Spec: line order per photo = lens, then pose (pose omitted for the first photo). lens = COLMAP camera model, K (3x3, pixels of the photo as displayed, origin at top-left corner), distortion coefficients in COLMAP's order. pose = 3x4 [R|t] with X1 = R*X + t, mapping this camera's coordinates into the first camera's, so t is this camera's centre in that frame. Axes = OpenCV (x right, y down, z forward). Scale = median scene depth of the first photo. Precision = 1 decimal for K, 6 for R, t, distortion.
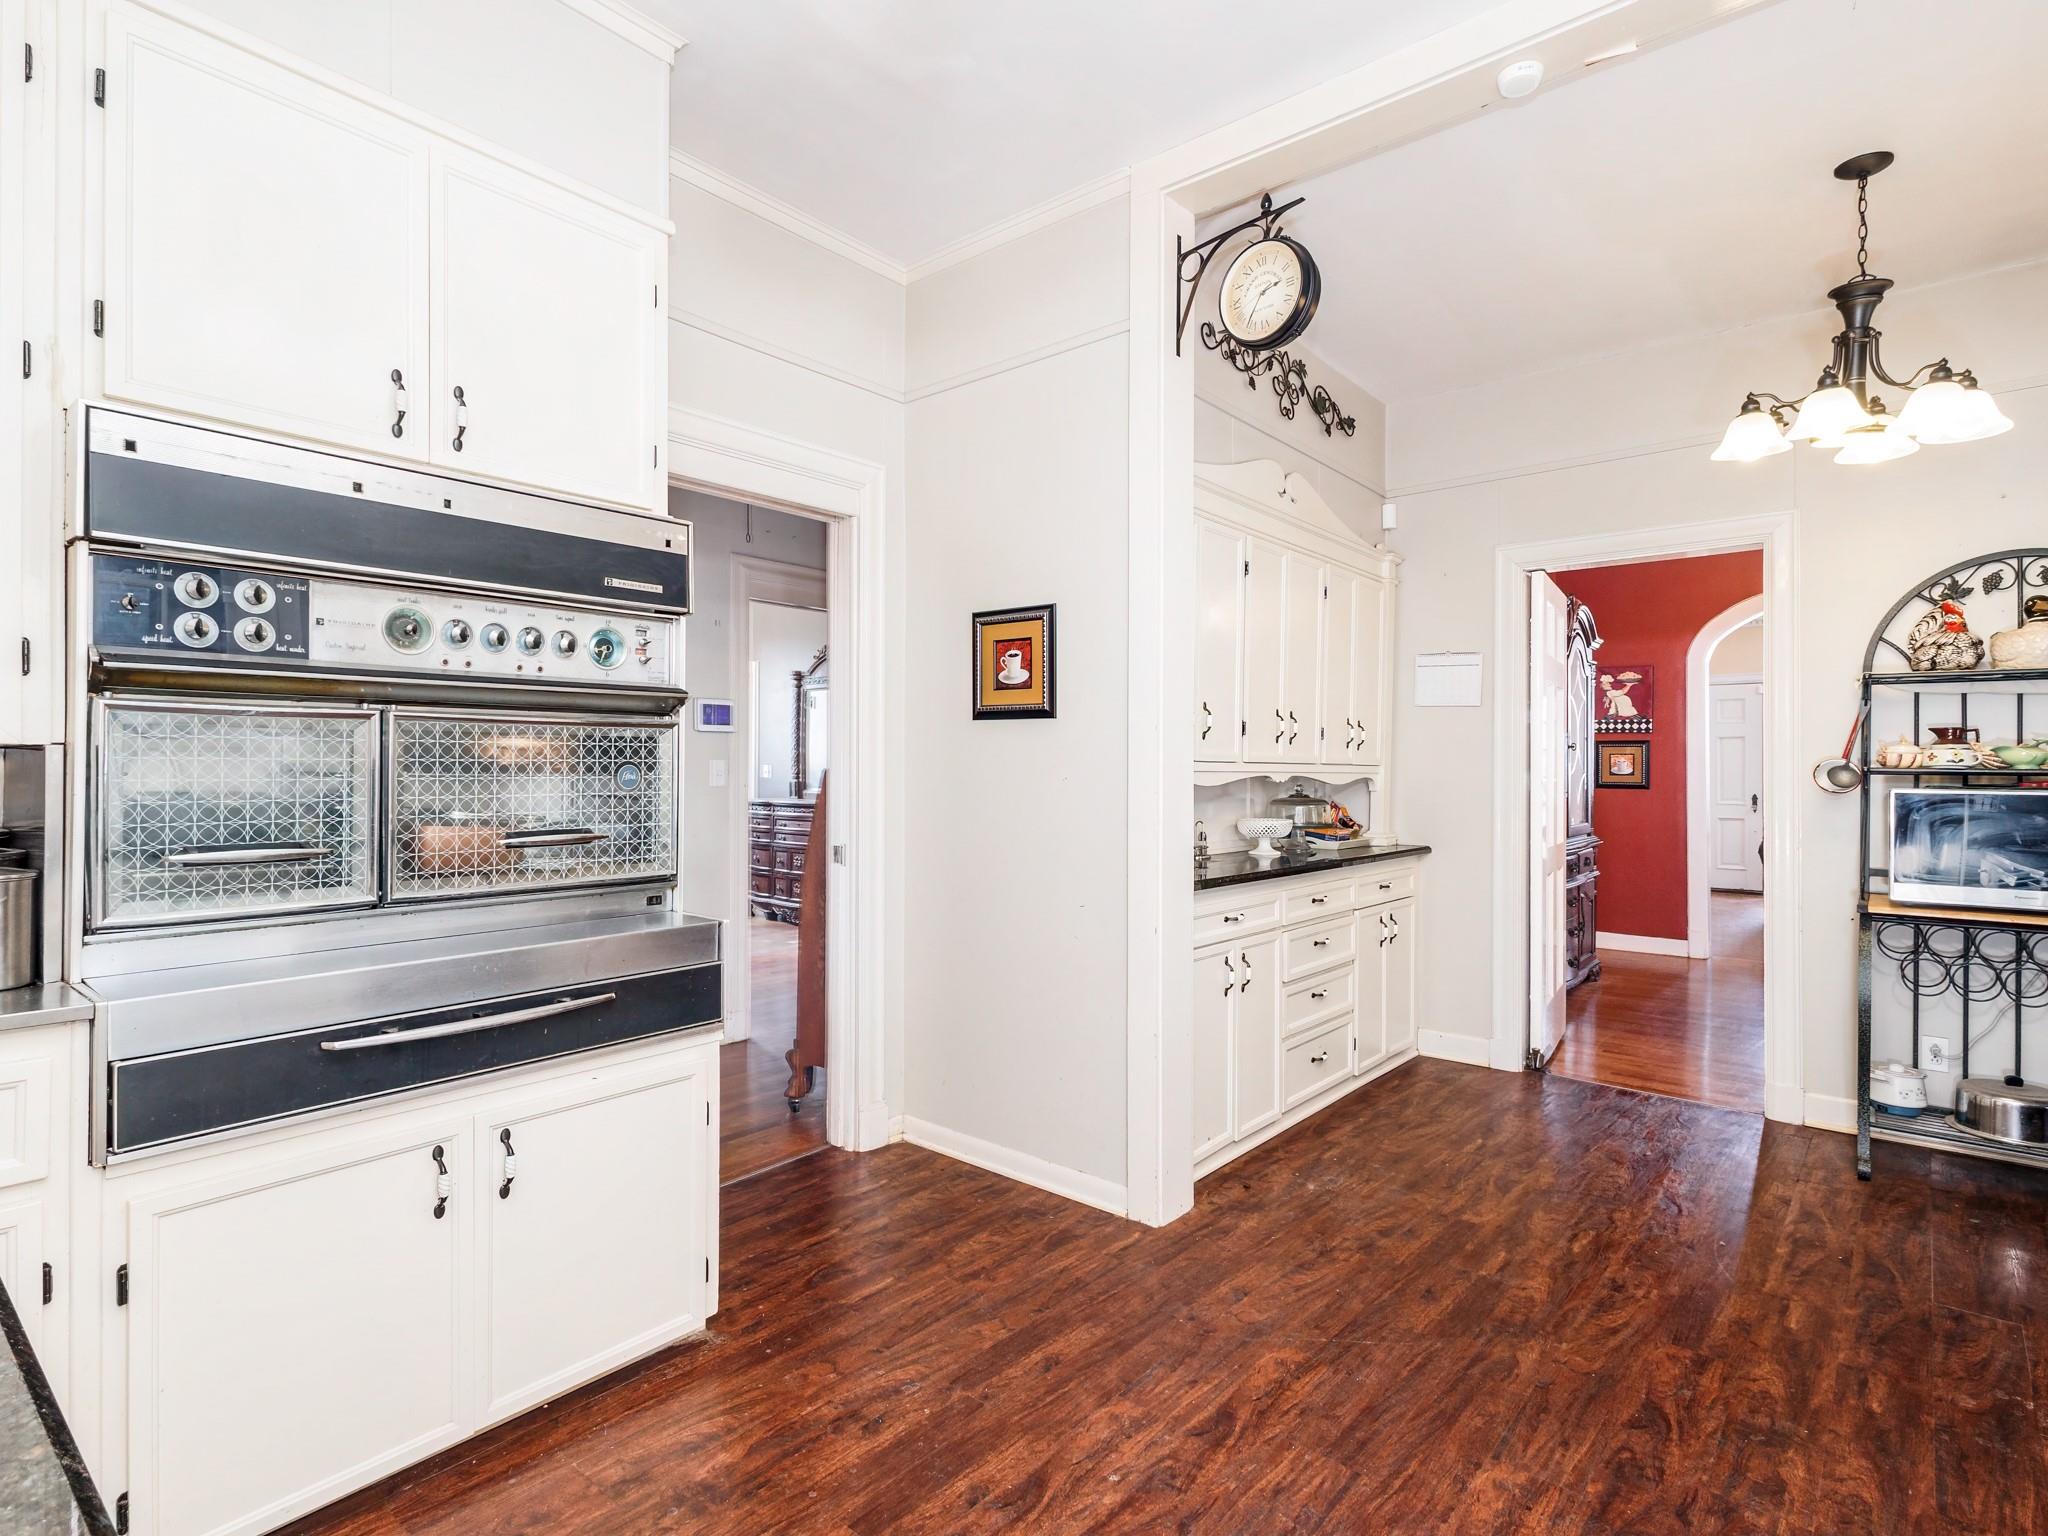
lens RADIAL K [[1166.2, 0, 897.0], [0, 1166.2, 763.3], [0, 0, 1]] dist [-0.003963, -0.003473]
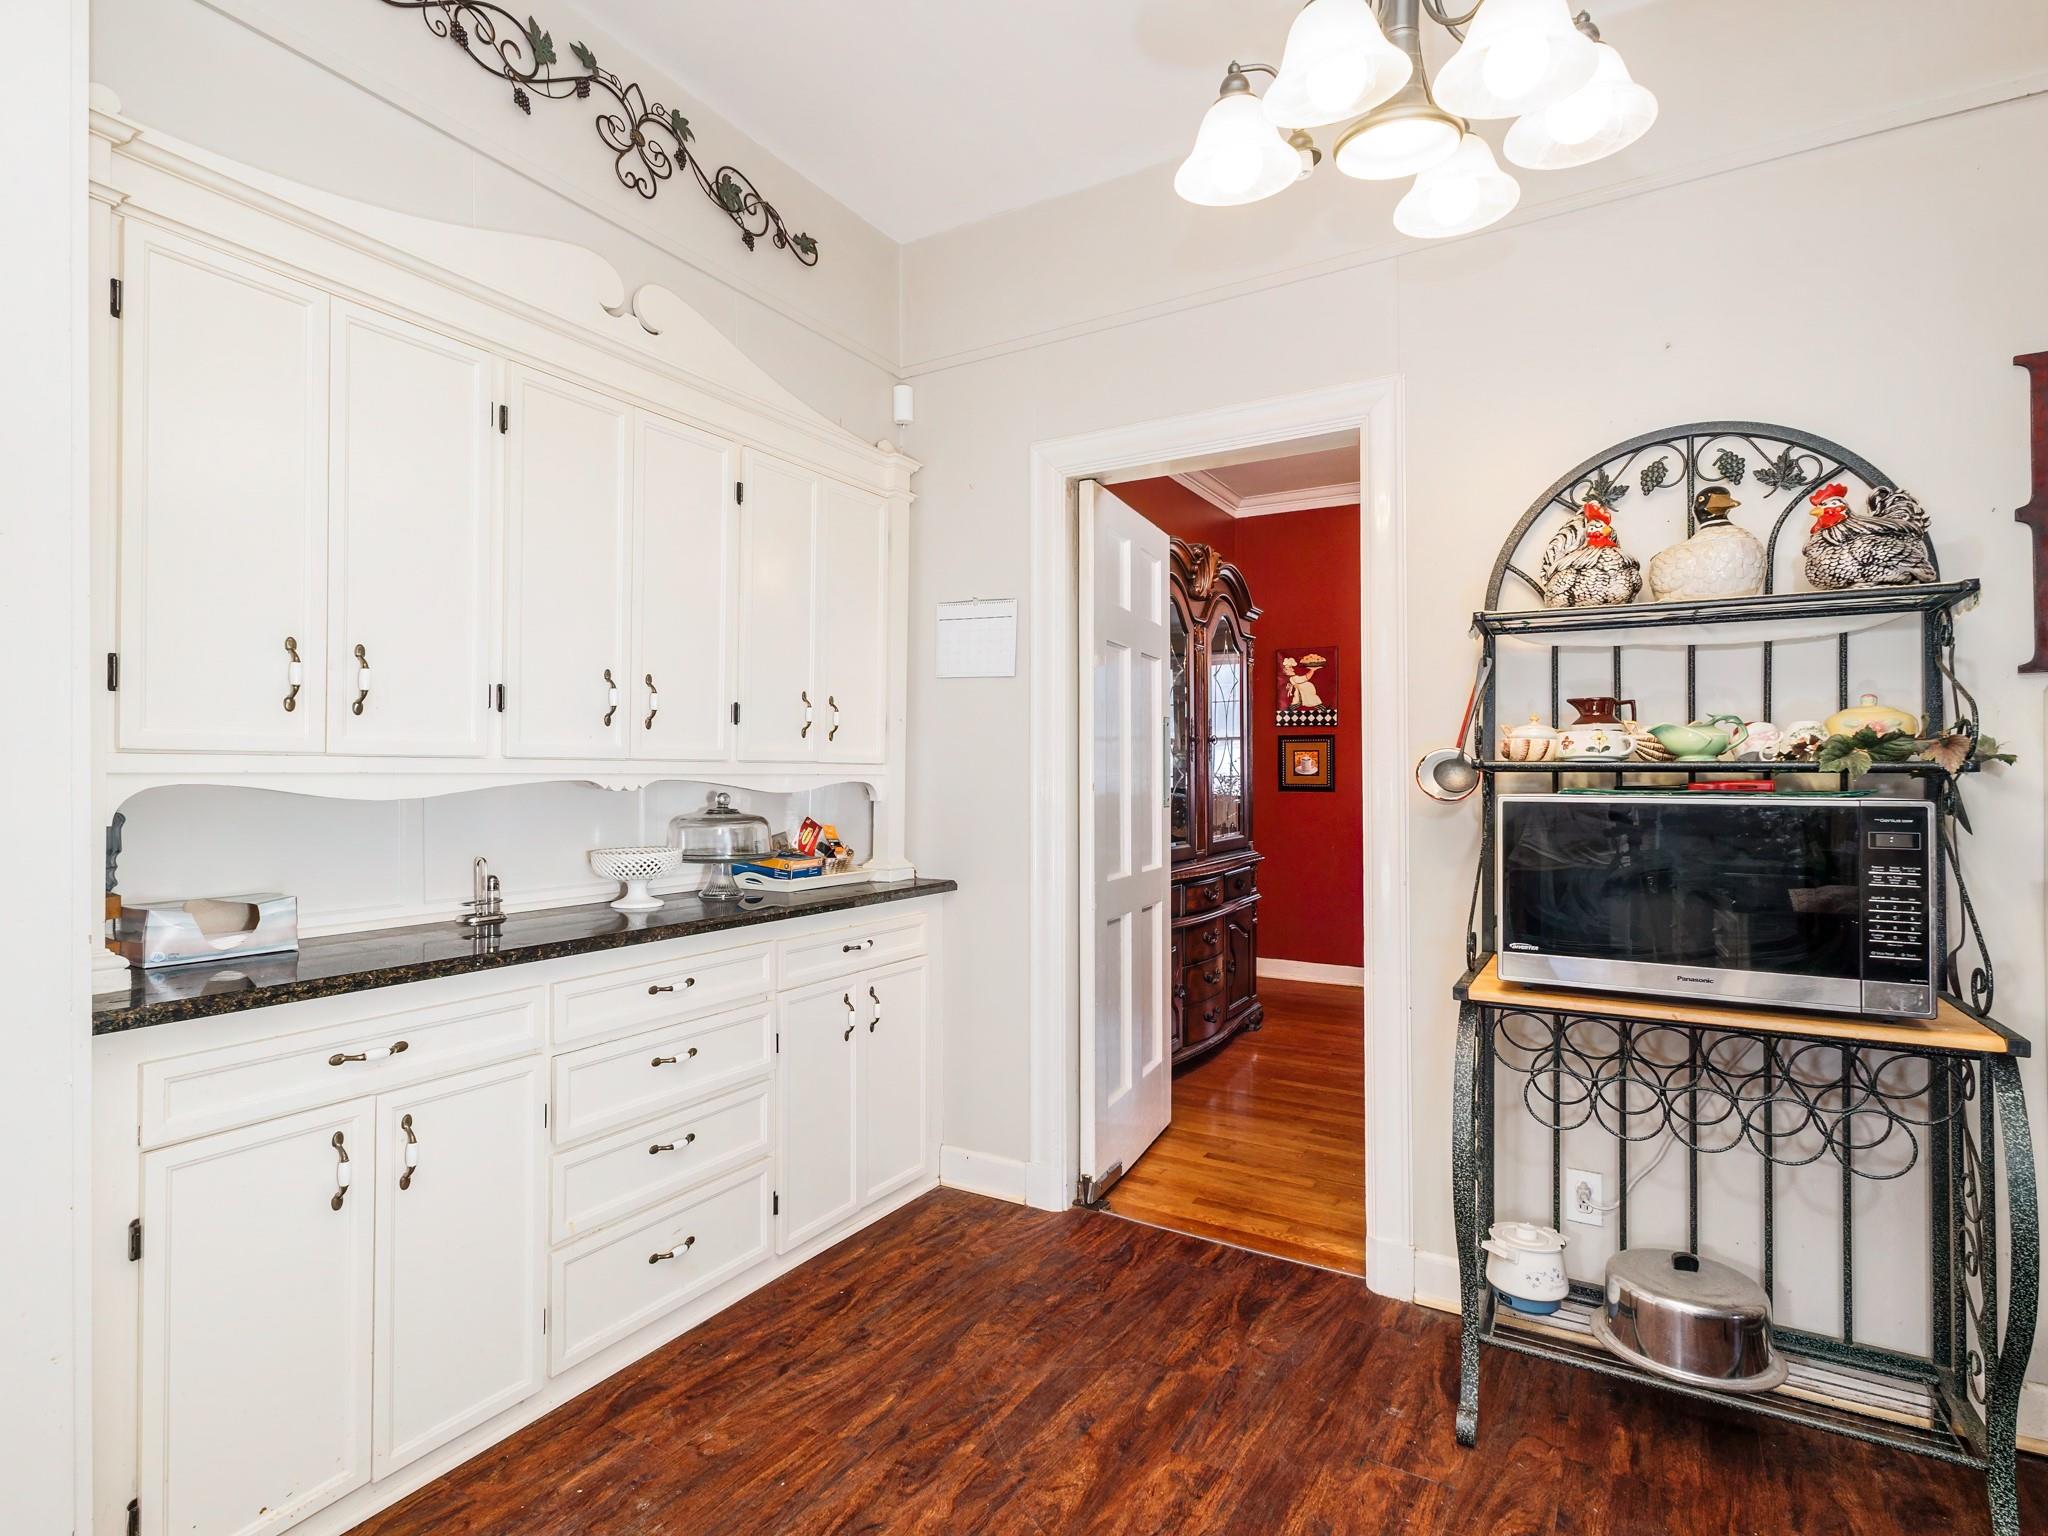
lens RADIAL K [[1053.3, 0, 1023.3], [0, 1053.3, 764.0], [0, 0, 1]] dist [-0.000407, -0.003117]
pose [[0.984664, -0.005366, 0.174377, 0.476647], [0.006234, 0.999971, -0.004432, 0.006483], [-0.174349, 0.005452, 0.984669, 0.464053]]
